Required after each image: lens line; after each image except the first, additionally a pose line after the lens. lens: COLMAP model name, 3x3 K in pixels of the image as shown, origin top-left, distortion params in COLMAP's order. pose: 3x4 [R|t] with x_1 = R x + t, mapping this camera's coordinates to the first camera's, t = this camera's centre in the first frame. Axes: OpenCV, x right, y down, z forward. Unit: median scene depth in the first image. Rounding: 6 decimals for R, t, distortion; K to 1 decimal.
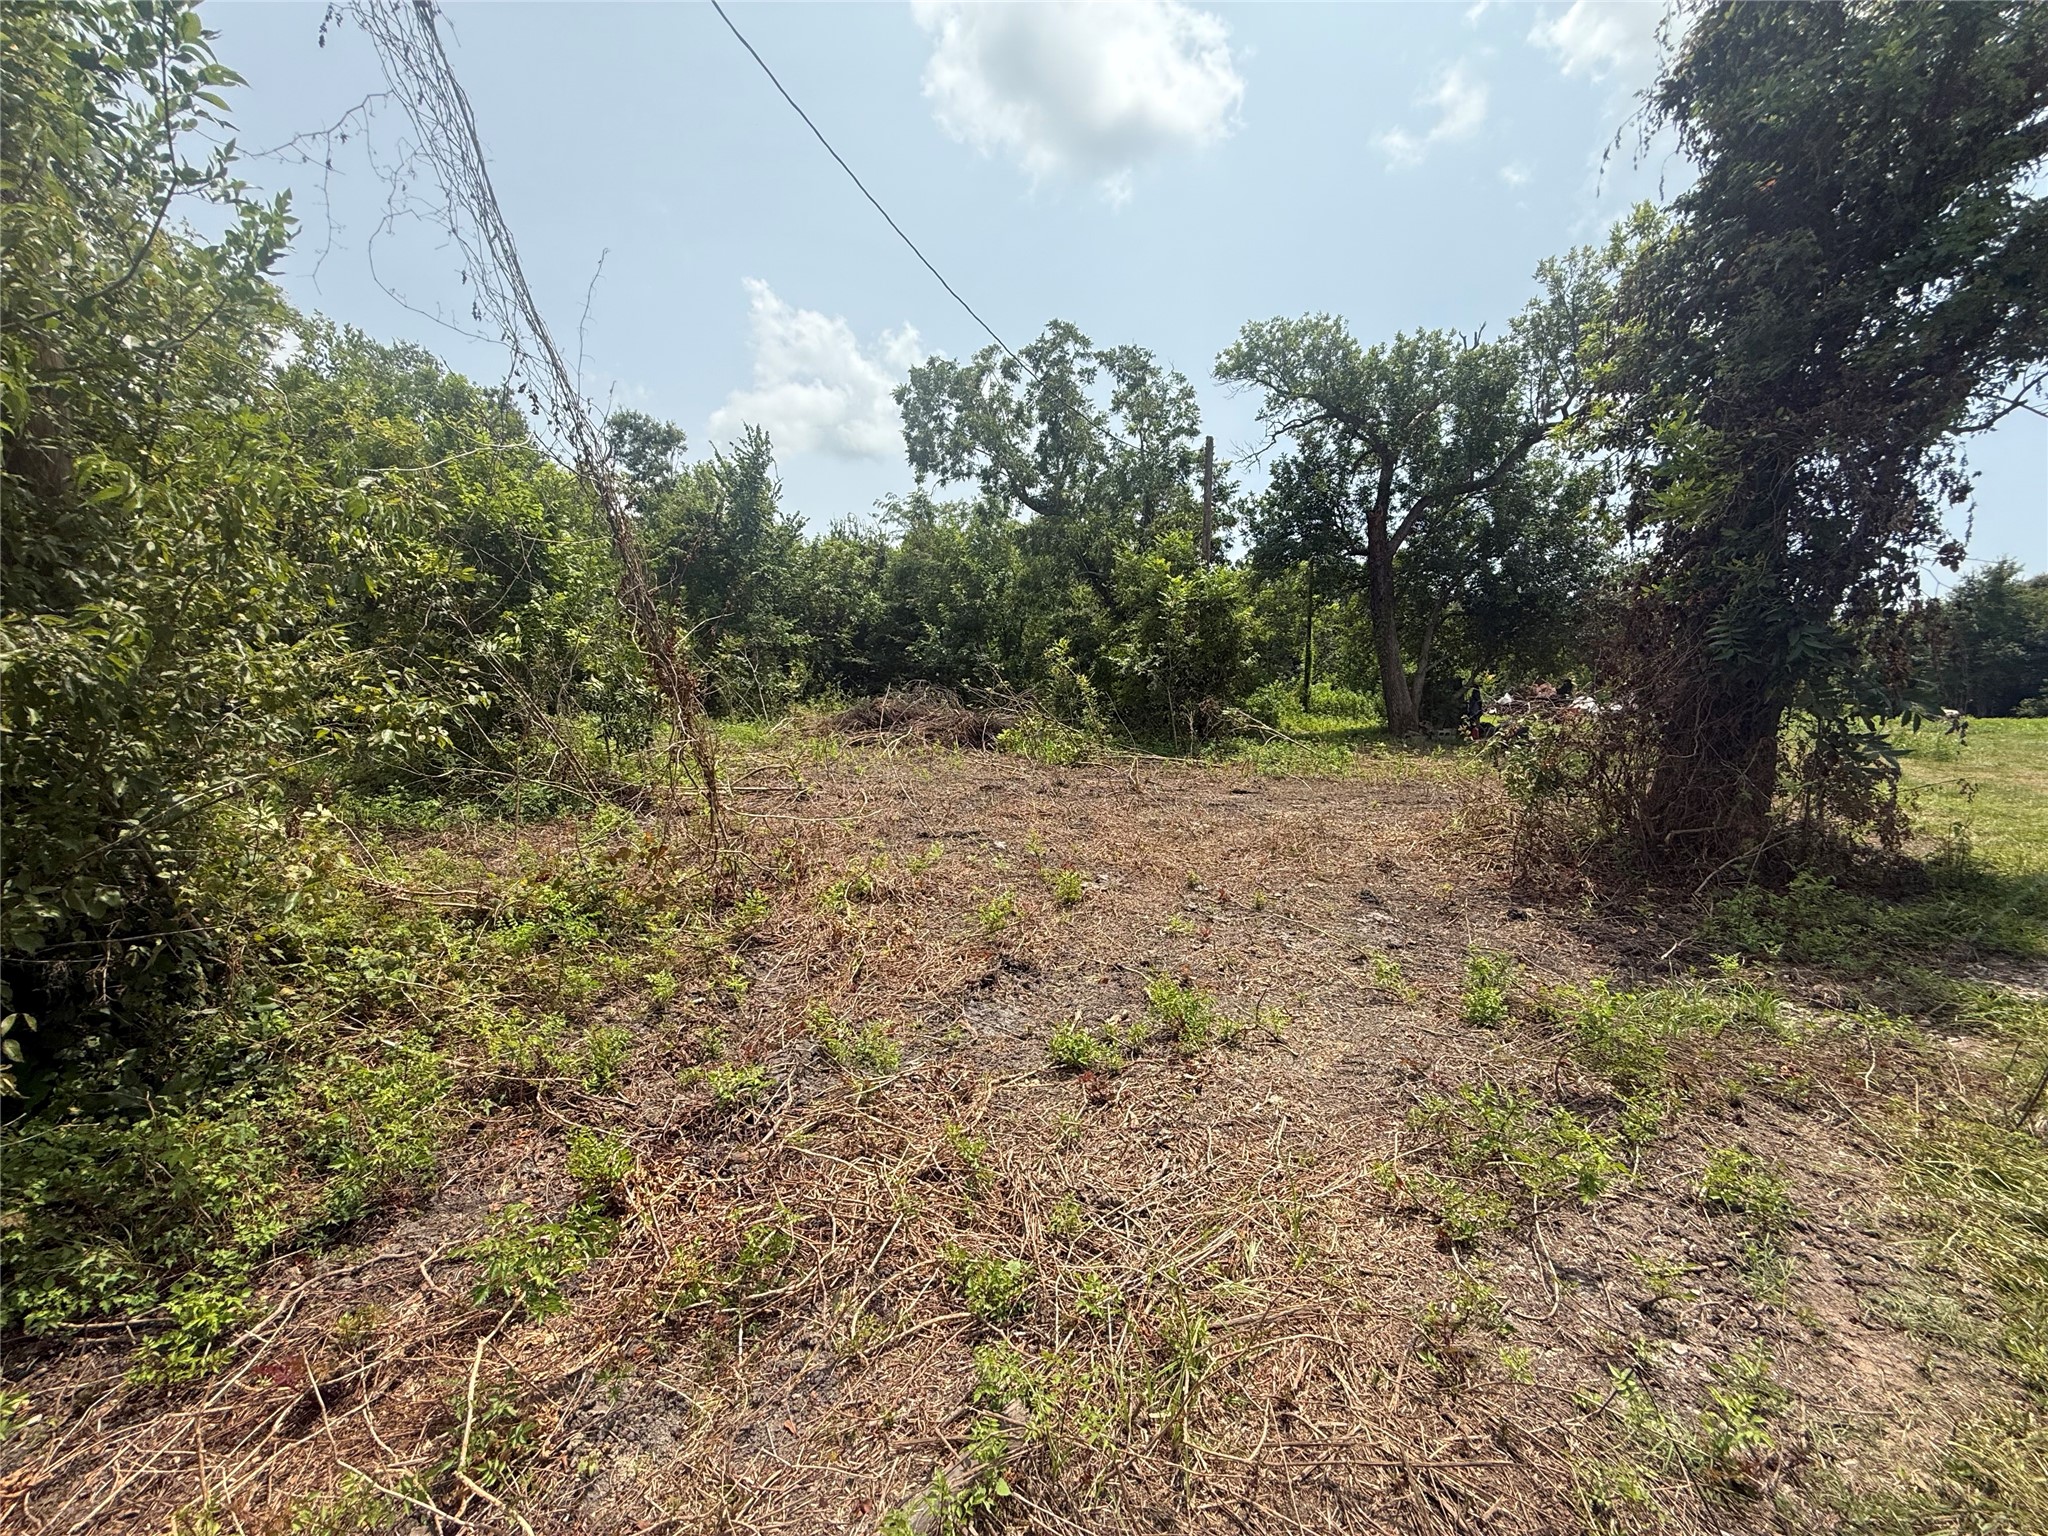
lens RADIAL K [[818.8, 0, 1024.0], [0, 818.8, 768.0], [0, 0, 1]] dist [-0.001691, 0.000297]
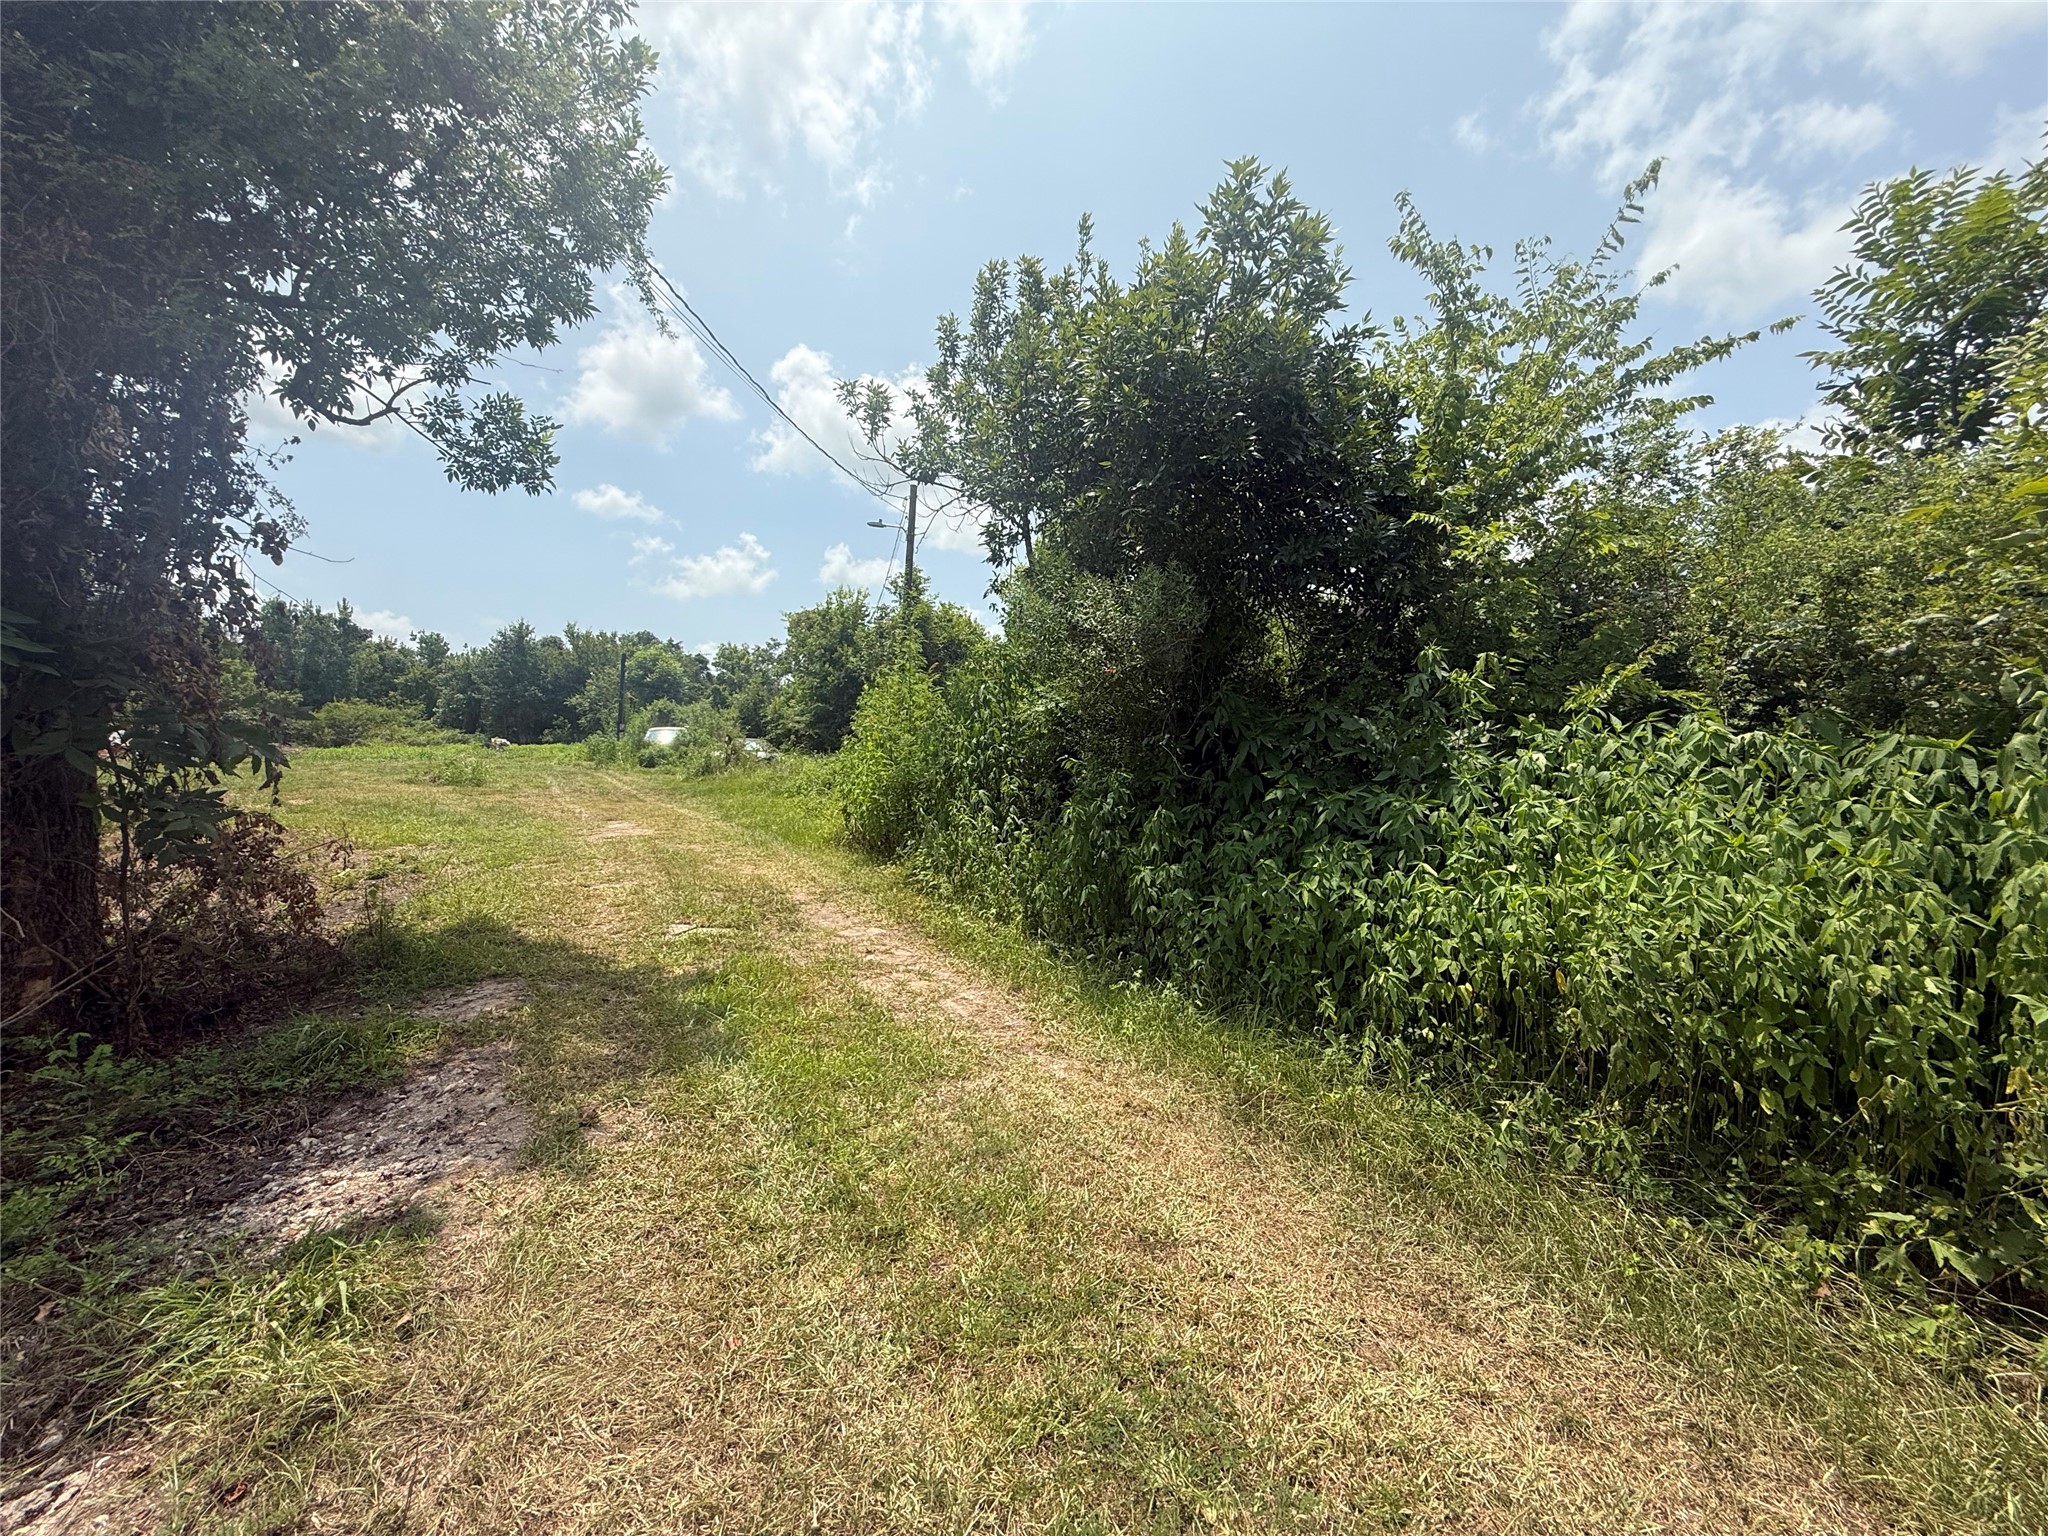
lens RADIAL K [[818.8, 0, 1024.0], [0, 818.8, 768.0], [0, 0, 1]] dist [-0.001691, 0.000297]
pose [[0.165413, -0.051915, 0.984857, 0.420119], [0.088772, 0.995344, 0.037558, -0.022406], [-0.982221, 0.081215, 0.169251, 0.191689]]
